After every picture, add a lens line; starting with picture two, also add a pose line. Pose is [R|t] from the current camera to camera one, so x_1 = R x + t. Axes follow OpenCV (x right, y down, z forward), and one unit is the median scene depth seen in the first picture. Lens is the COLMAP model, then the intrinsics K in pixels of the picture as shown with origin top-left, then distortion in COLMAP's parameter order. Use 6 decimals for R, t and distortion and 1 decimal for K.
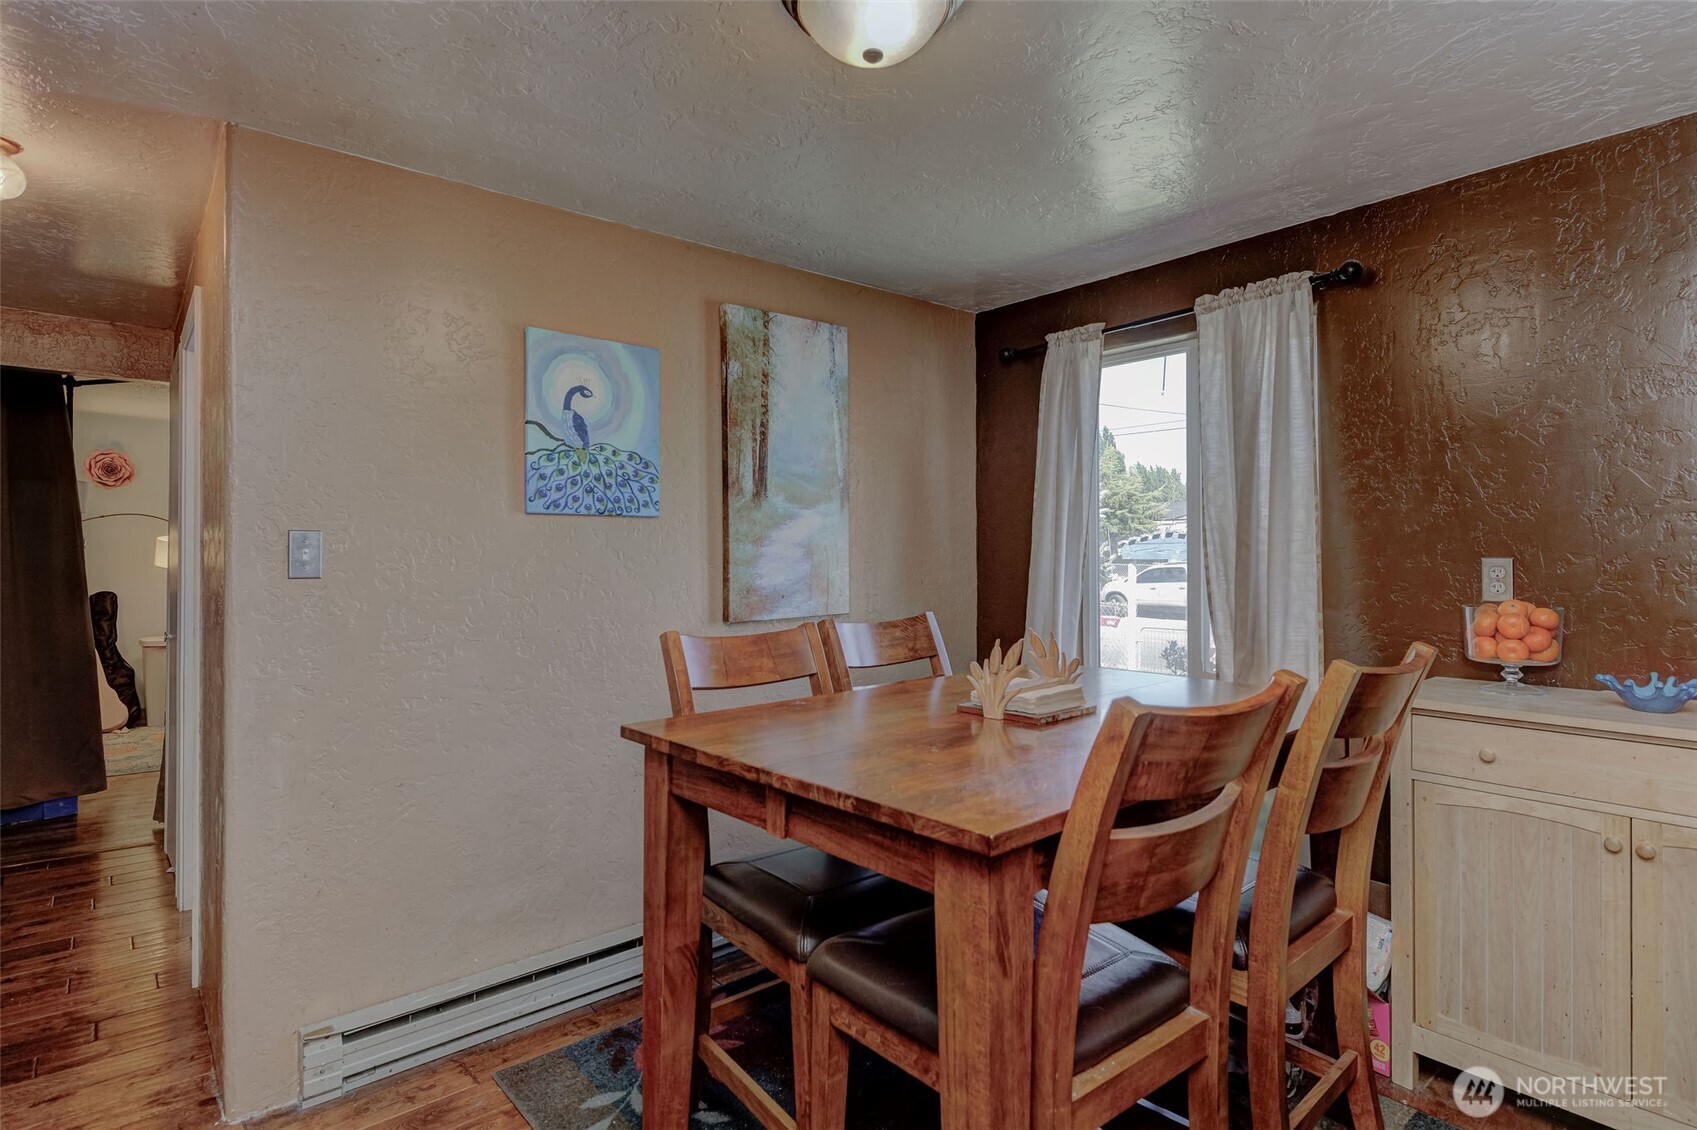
lens RADIAL K [[891.5, 0, 856.1], [0, 891.5, 549.1], [0, 0, 1]] dist [0.004765, 0.000488]
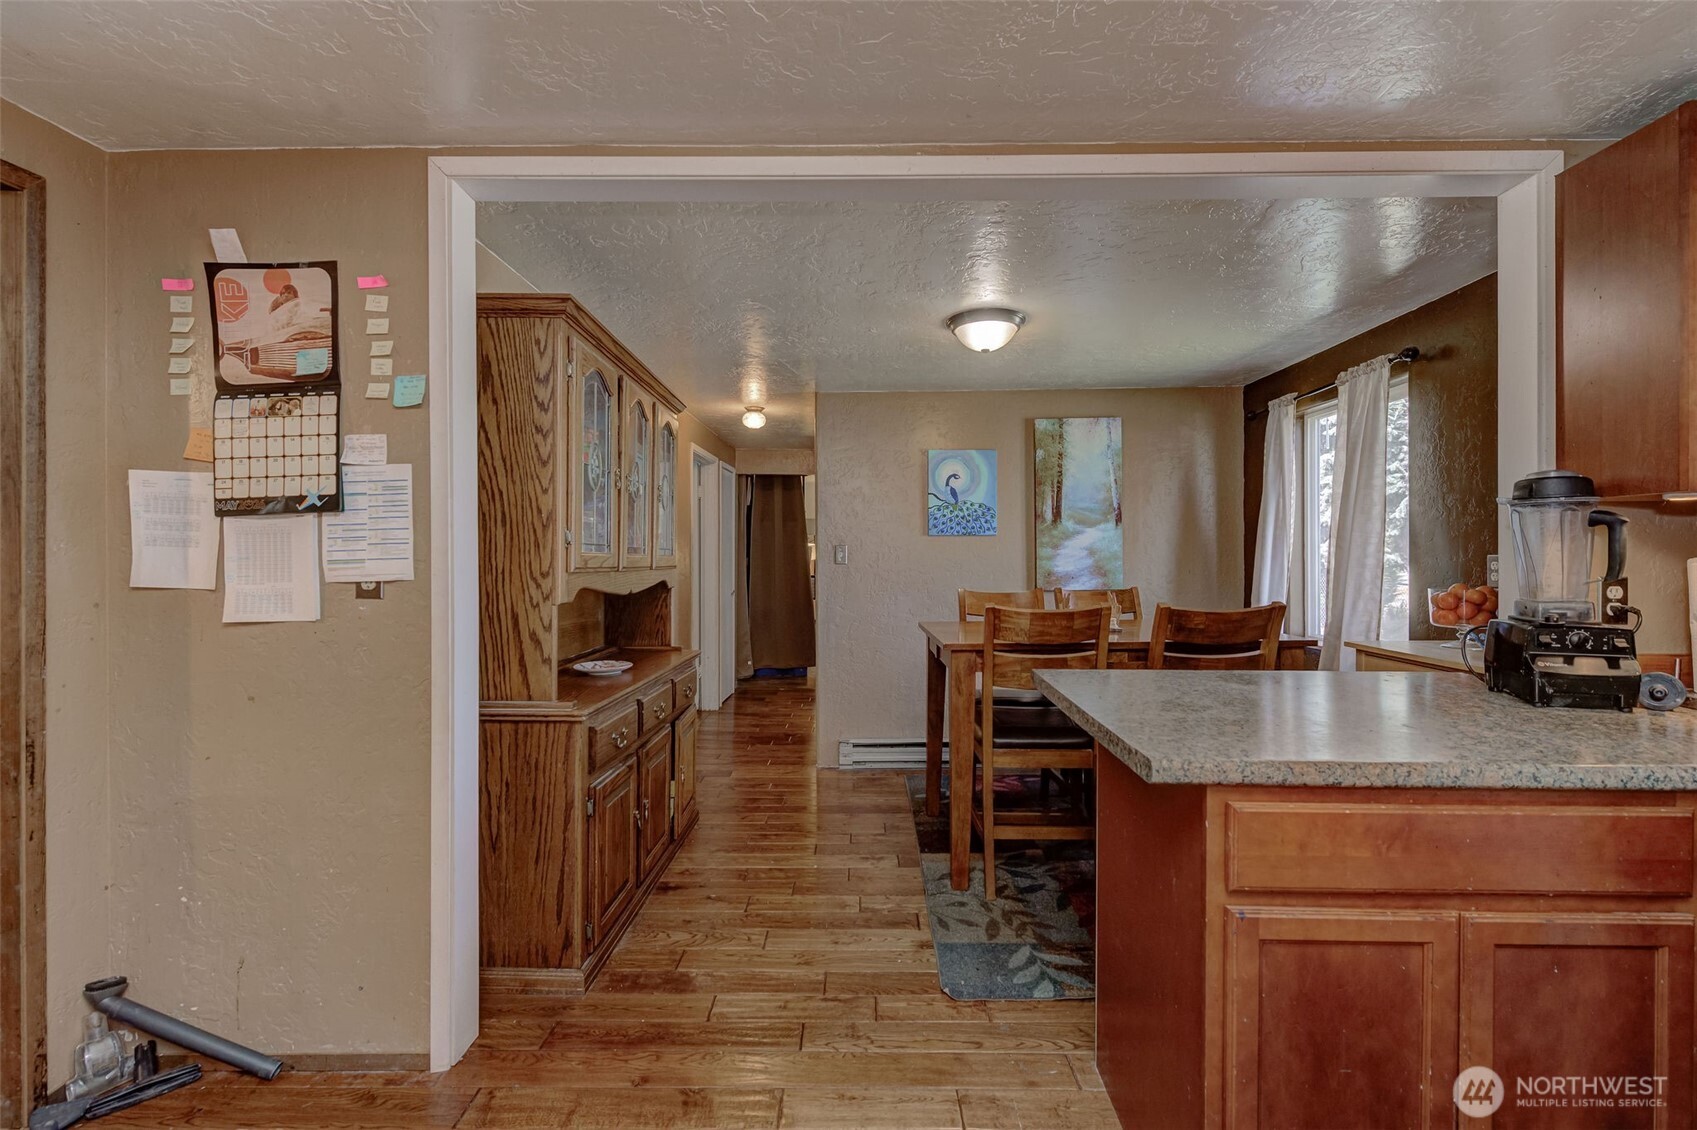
lens RADIAL K [[763.5, 0, 841.1], [0, 763.5, 560.1], [0, 0, 1]] dist [0.002479, -0.002576]
pose [[0.745053, 0.001972, -0.667002, 0.607041], [0.007254, 0.999913, 0.011059, -0.002224], [0.666965, -0.013078, 0.744974, -0.452885]]
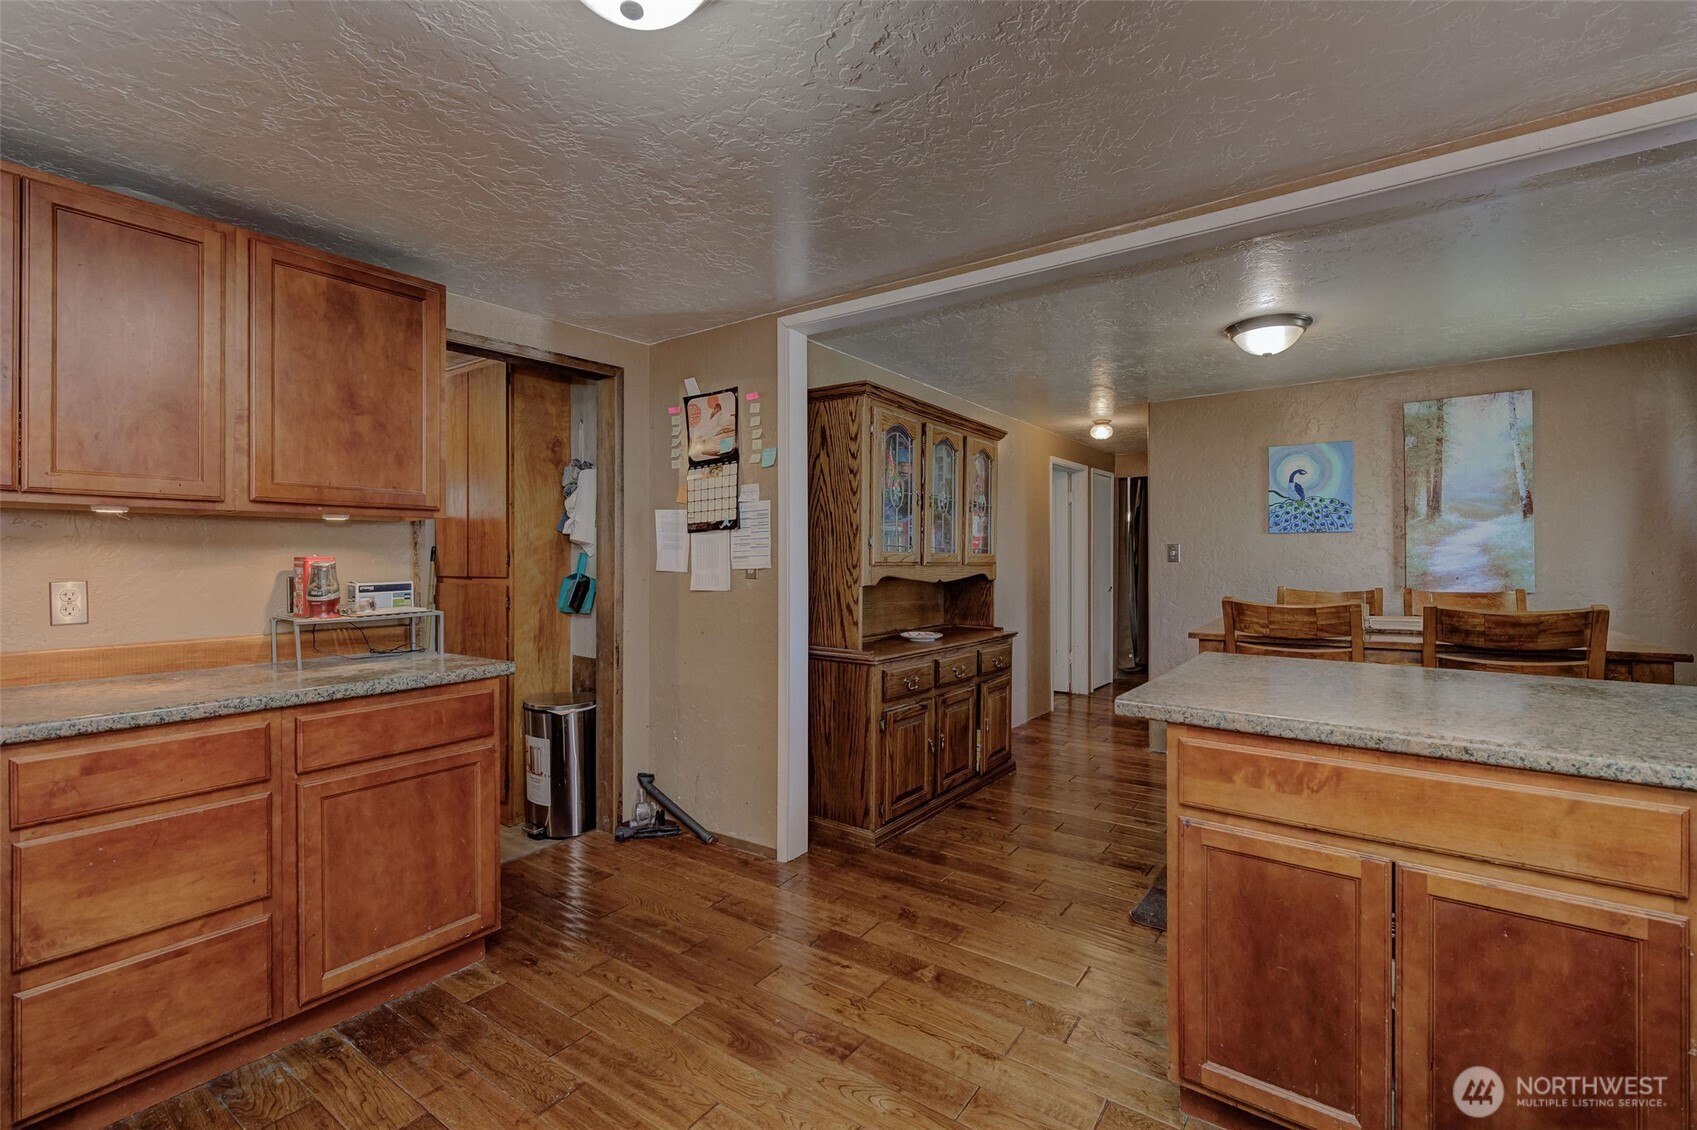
lens RADIAL K [[728.6, 0, 841.9], [0, 728.6, 555.0], [0, 0, 1]] dist [0.004634, -0.000462]
pose [[0.241228, -0.002709, -0.970465, 0.932221], [0.010651, 0.999943, -0.000143, 0.001095], [0.970410, -0.010302, 0.241243, -0.369929]]
